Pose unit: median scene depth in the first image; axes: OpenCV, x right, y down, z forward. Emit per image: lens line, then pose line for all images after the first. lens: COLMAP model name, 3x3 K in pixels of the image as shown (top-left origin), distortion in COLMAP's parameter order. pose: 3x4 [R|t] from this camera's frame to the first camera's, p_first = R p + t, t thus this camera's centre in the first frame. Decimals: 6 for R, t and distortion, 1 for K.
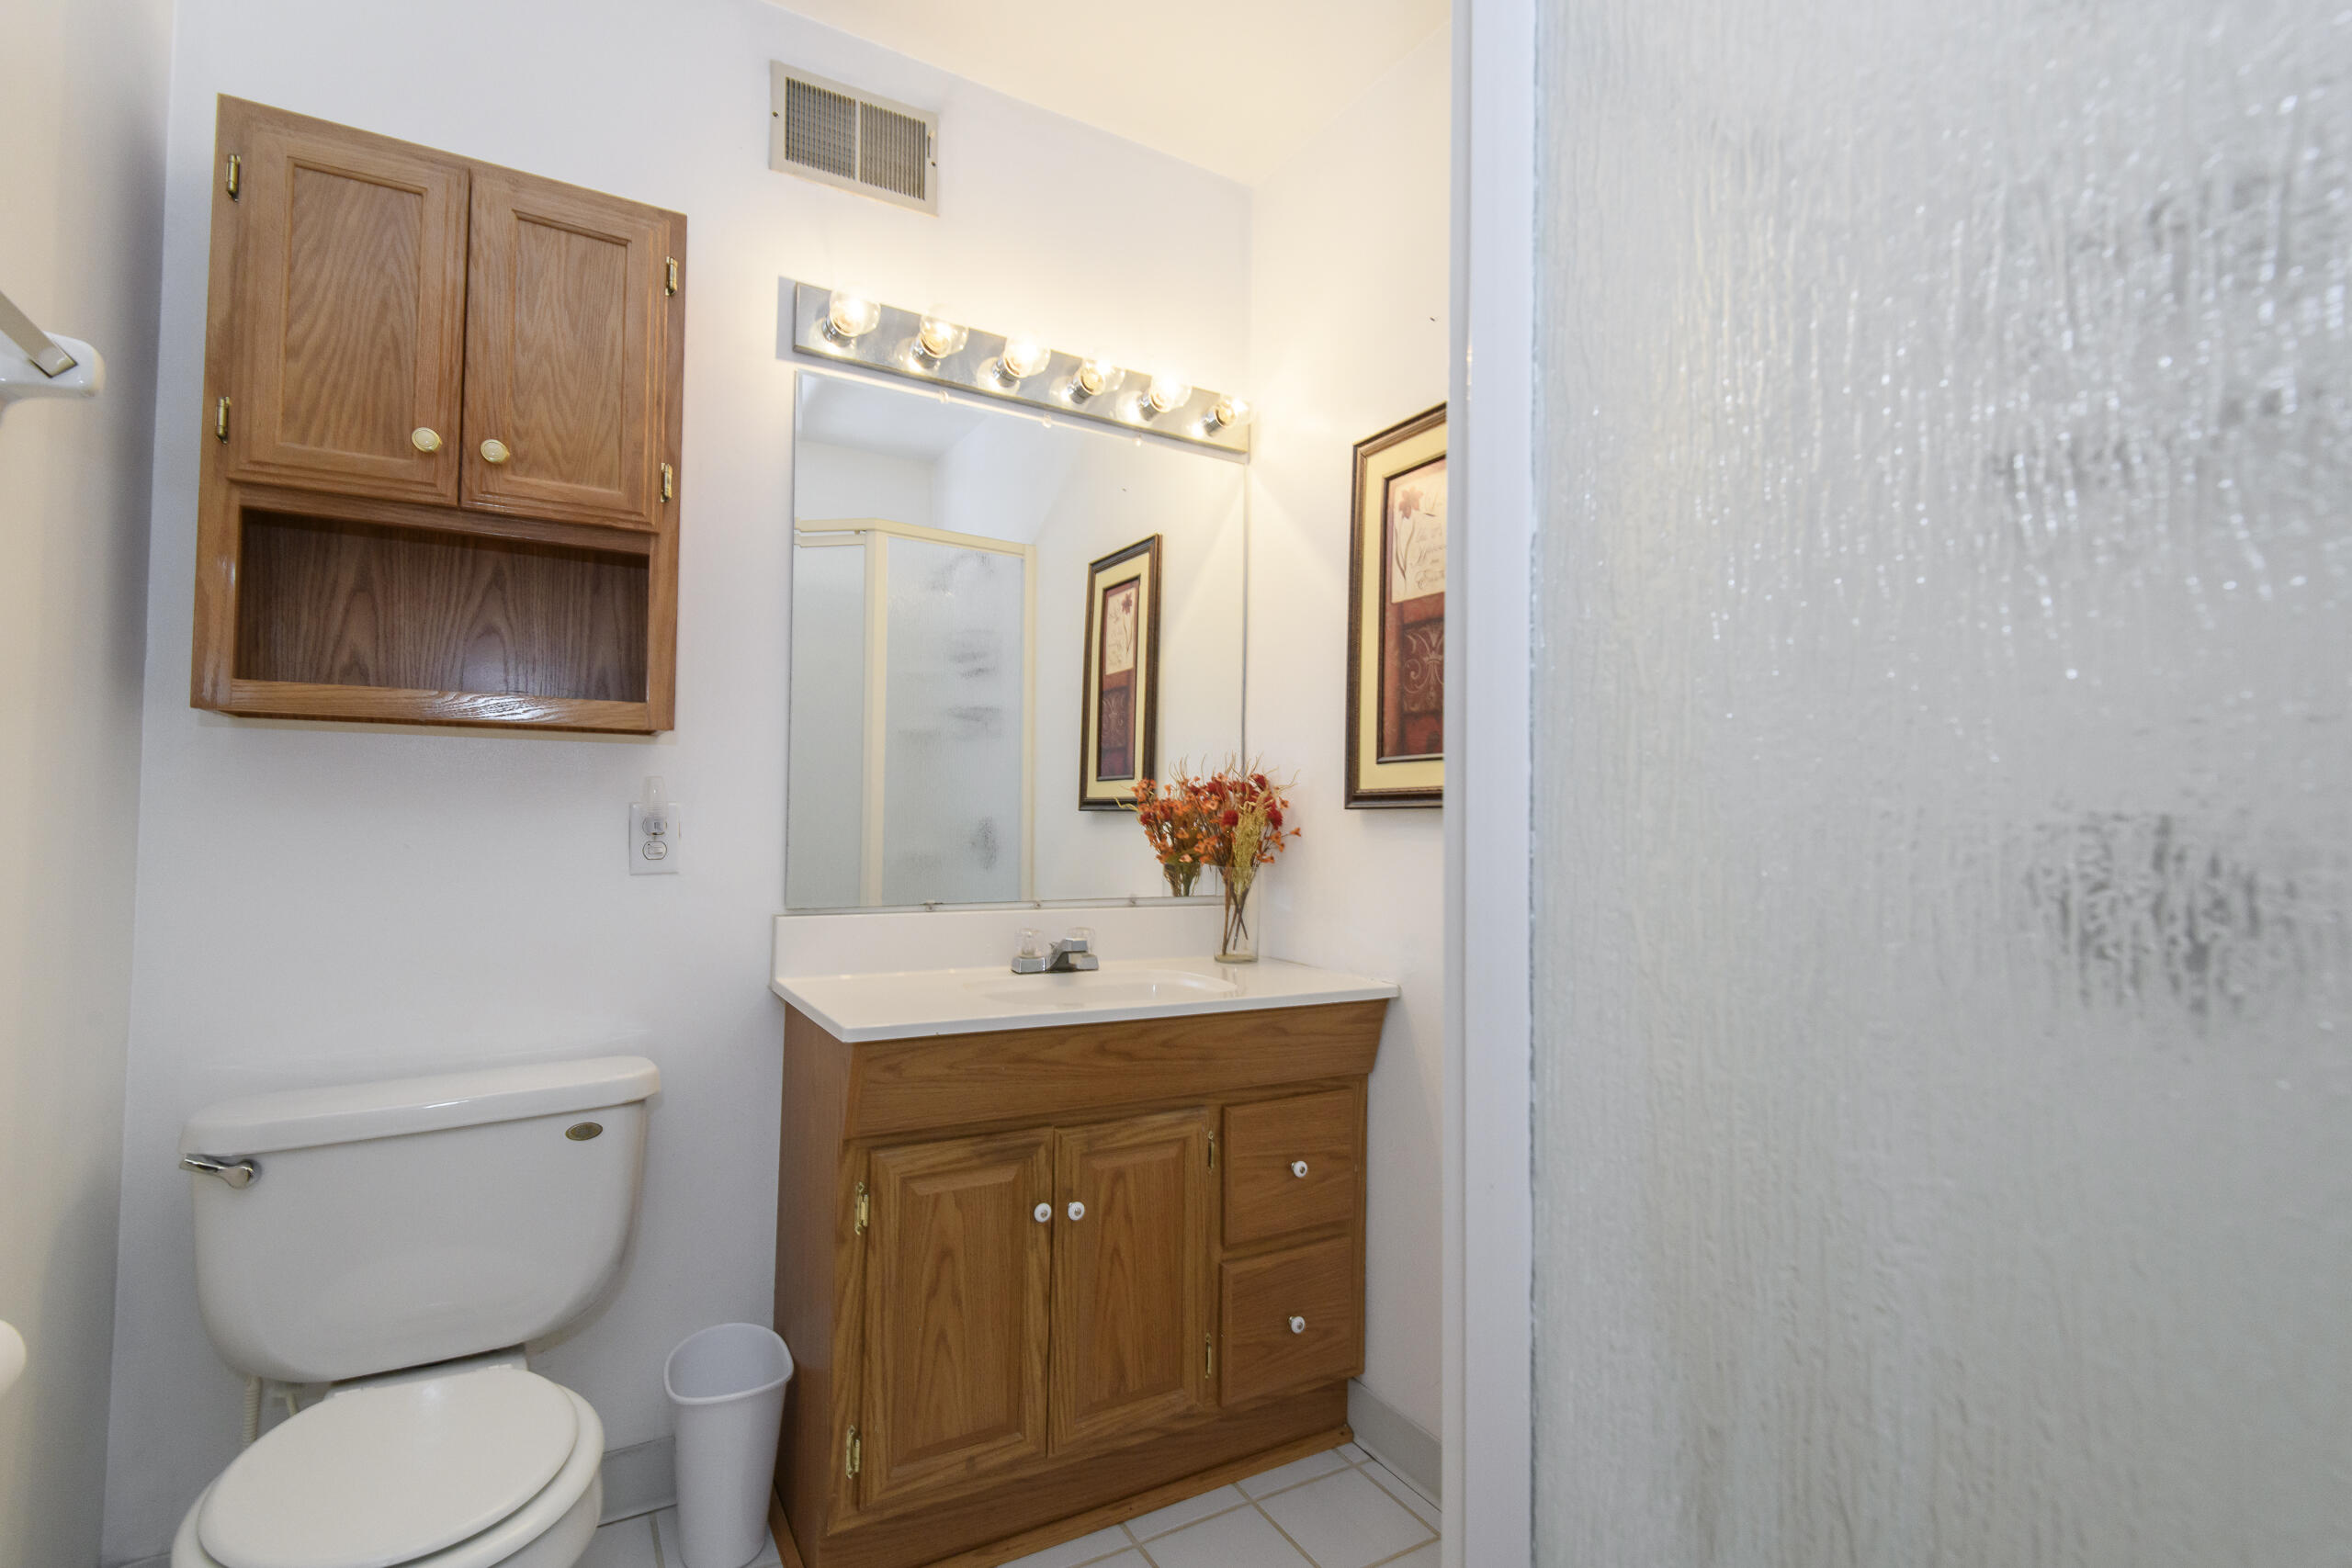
lens RADIAL K [[1075.3, 0, 1174.7], [0, 1075.3, 781.3], [0, 0, 1]] dist [0.040669, -0.029223]
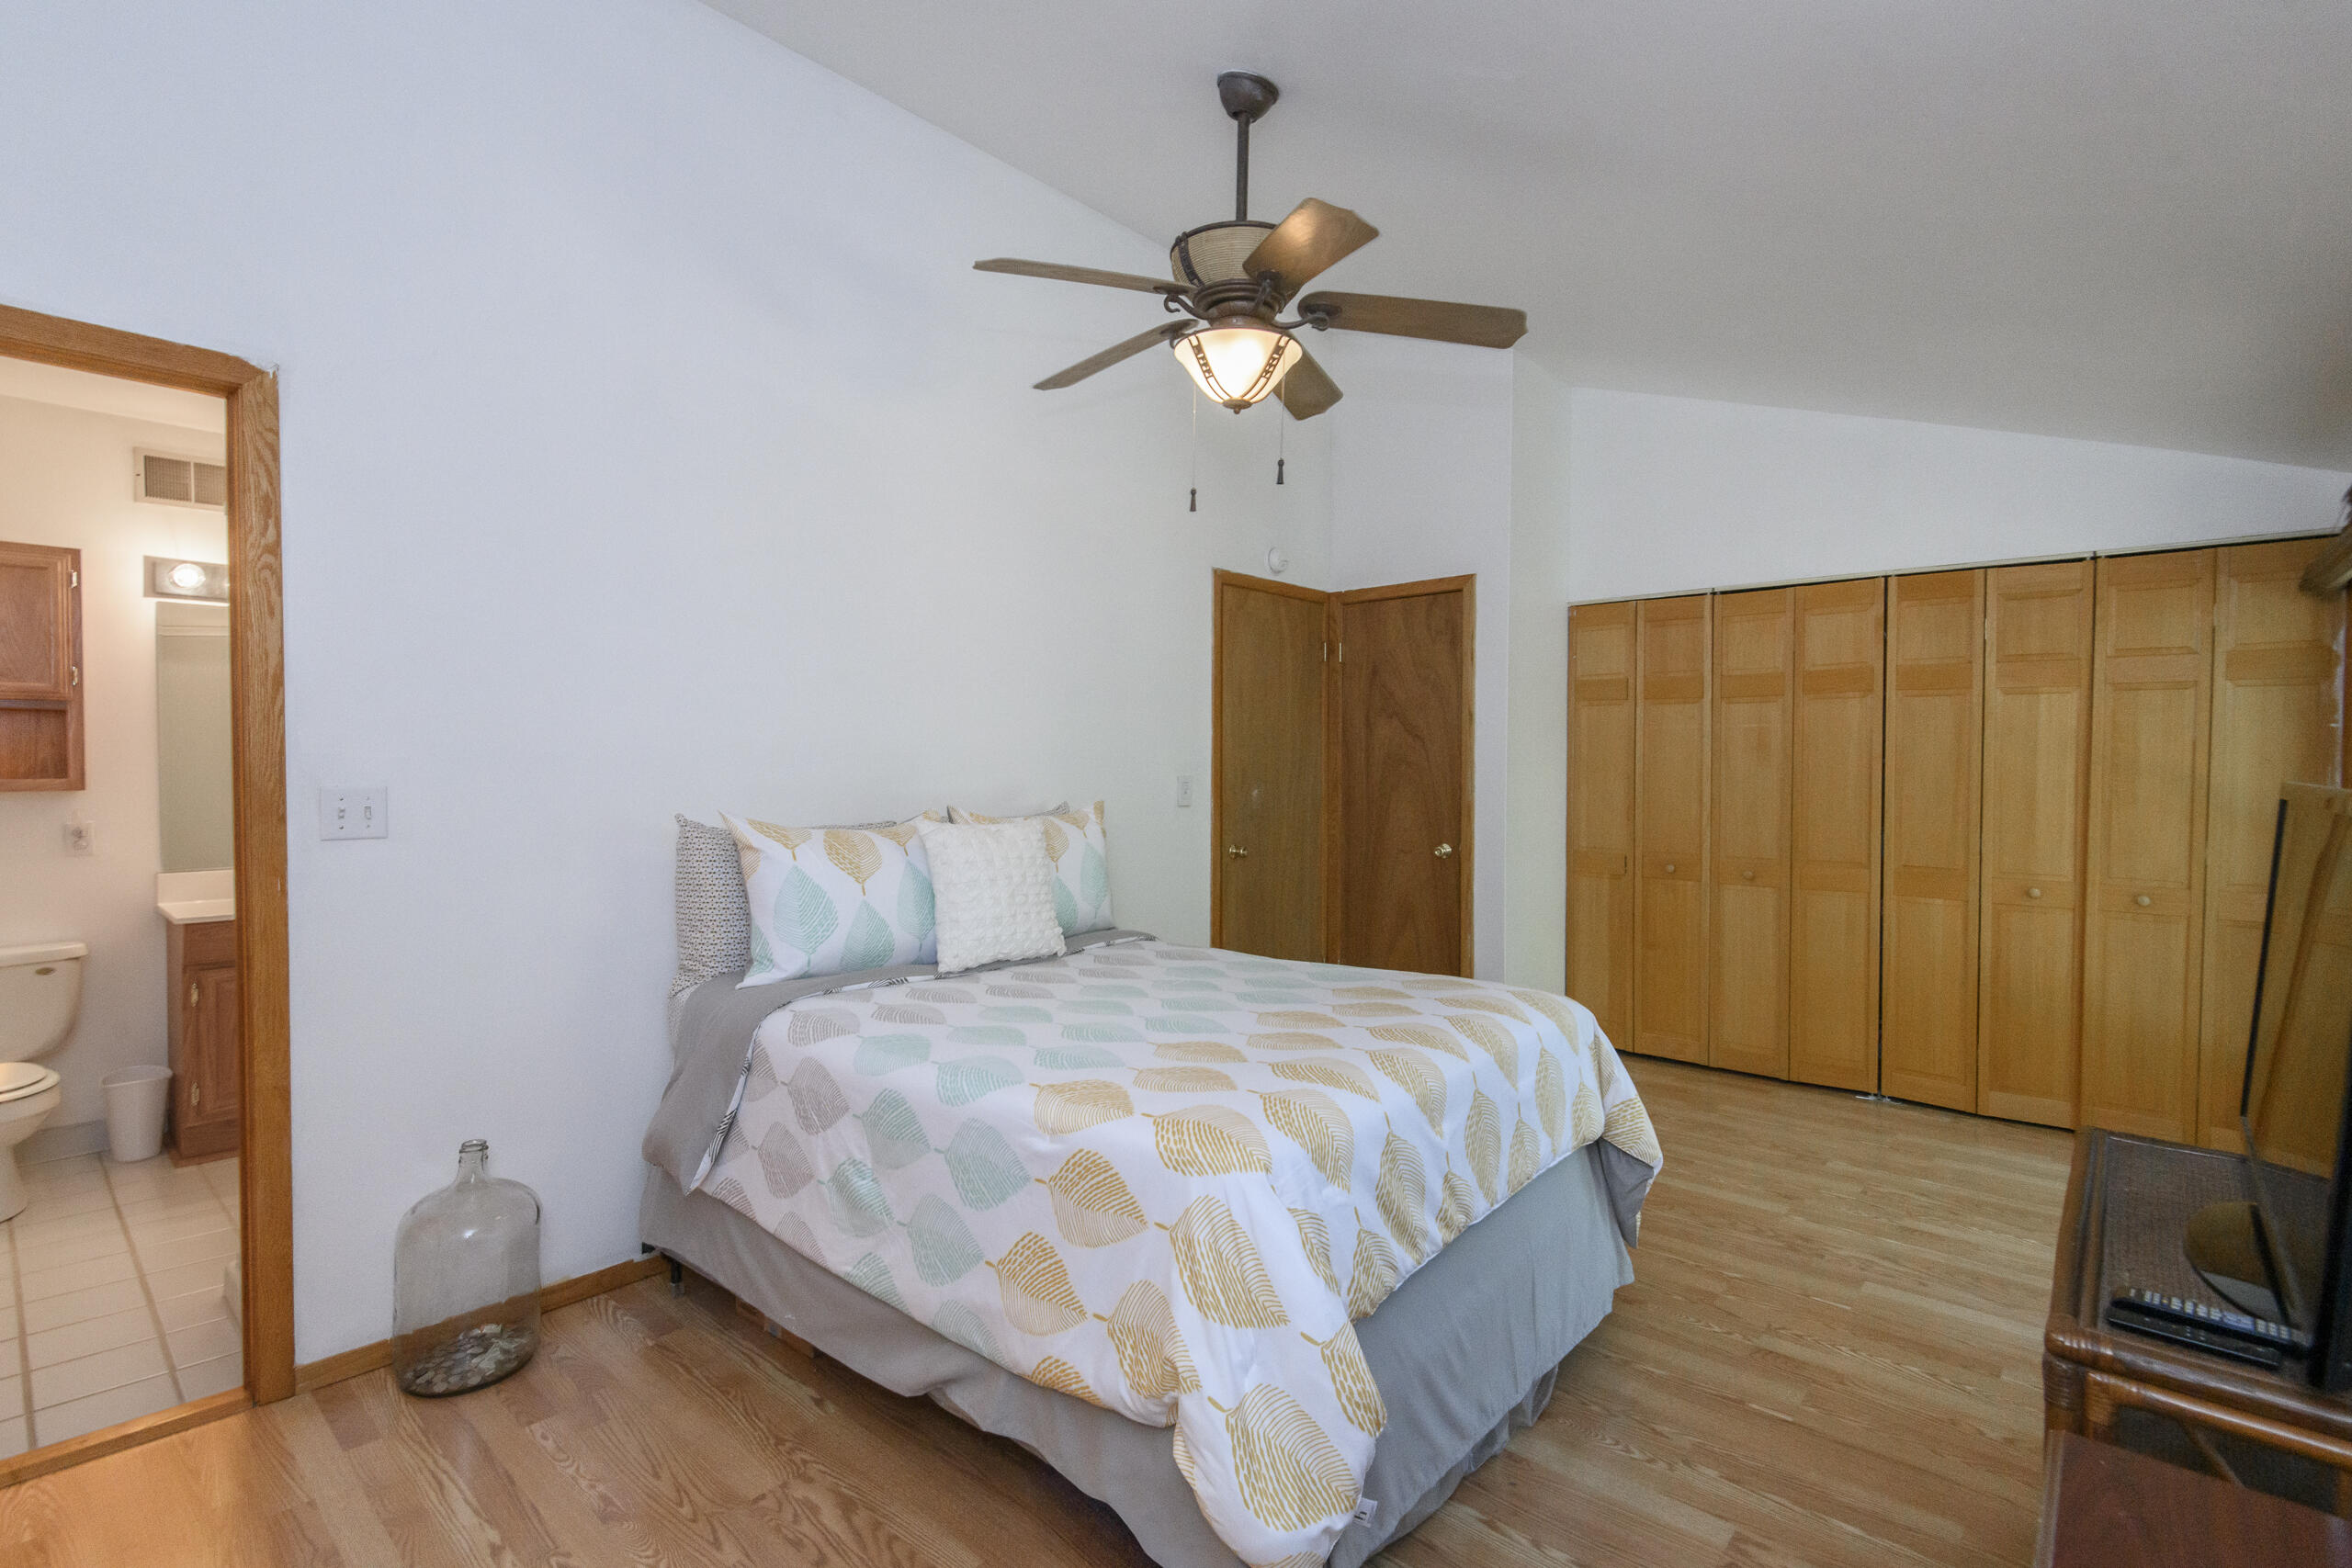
lens RADIAL K [[1080.9, 0, 1176.0], [0, 1080.9, 784.0], [0, 0, 1]] dist [-0.001171, -0.000515]
pose [[0.946877, -0.017905, 0.321096, 0.893609], [0.000168, 0.998476, 0.055180, -0.177726], [-0.321594, -0.052195, 0.945438, -1.708319]]
